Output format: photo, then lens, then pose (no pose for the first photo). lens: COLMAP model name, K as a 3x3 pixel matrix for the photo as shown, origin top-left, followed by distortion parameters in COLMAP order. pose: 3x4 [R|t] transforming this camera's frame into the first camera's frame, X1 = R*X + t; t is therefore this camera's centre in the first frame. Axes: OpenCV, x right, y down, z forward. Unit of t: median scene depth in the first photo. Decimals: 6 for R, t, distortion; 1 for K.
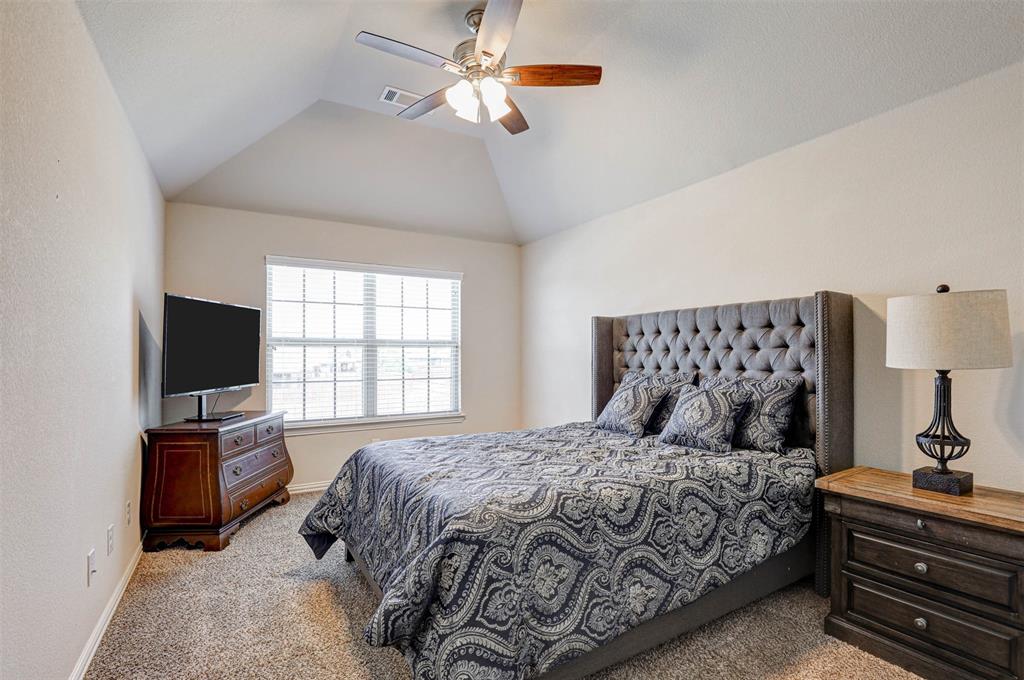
lens RADIAL K [[479.5, 0, 515.3], [0, 479.5, 337.0], [0, 0, 1]] dist [-0.029592, 0.000053]
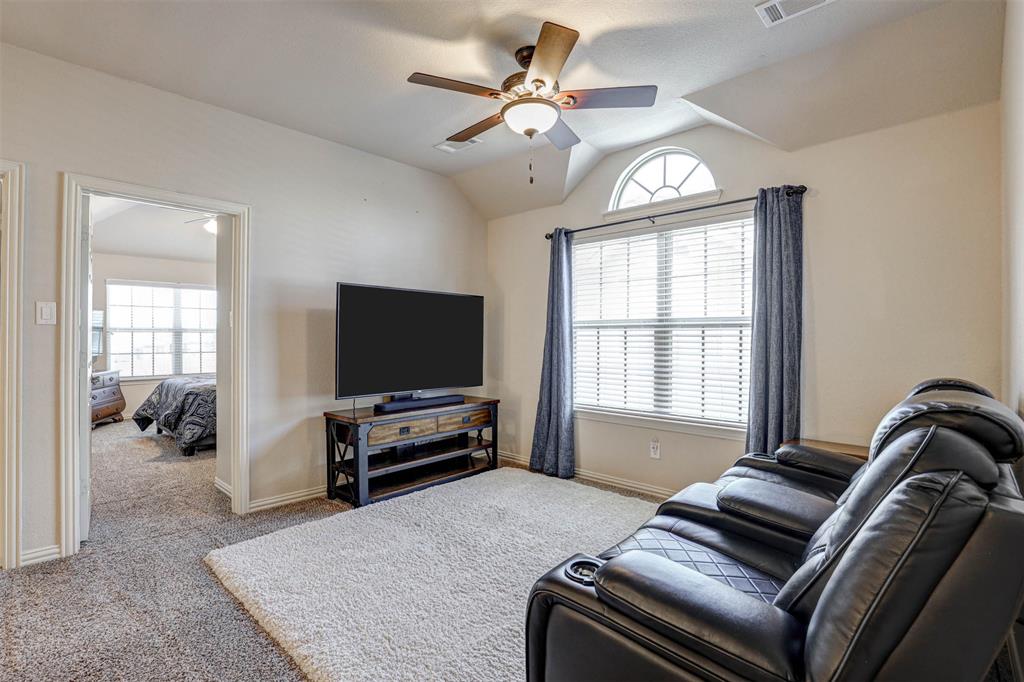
lens RADIAL K [[479.5, 0, 515.3], [0, 479.5, 338.0], [0, 0, 1]] dist [-0.029592, 0.000053]
pose [[0.960836, 0.006433, 0.277042, 0.626847], [-0.017498, 0.999144, 0.037487, -0.073944], [-0.276564, -0.040867, 0.960126, -1.526139]]
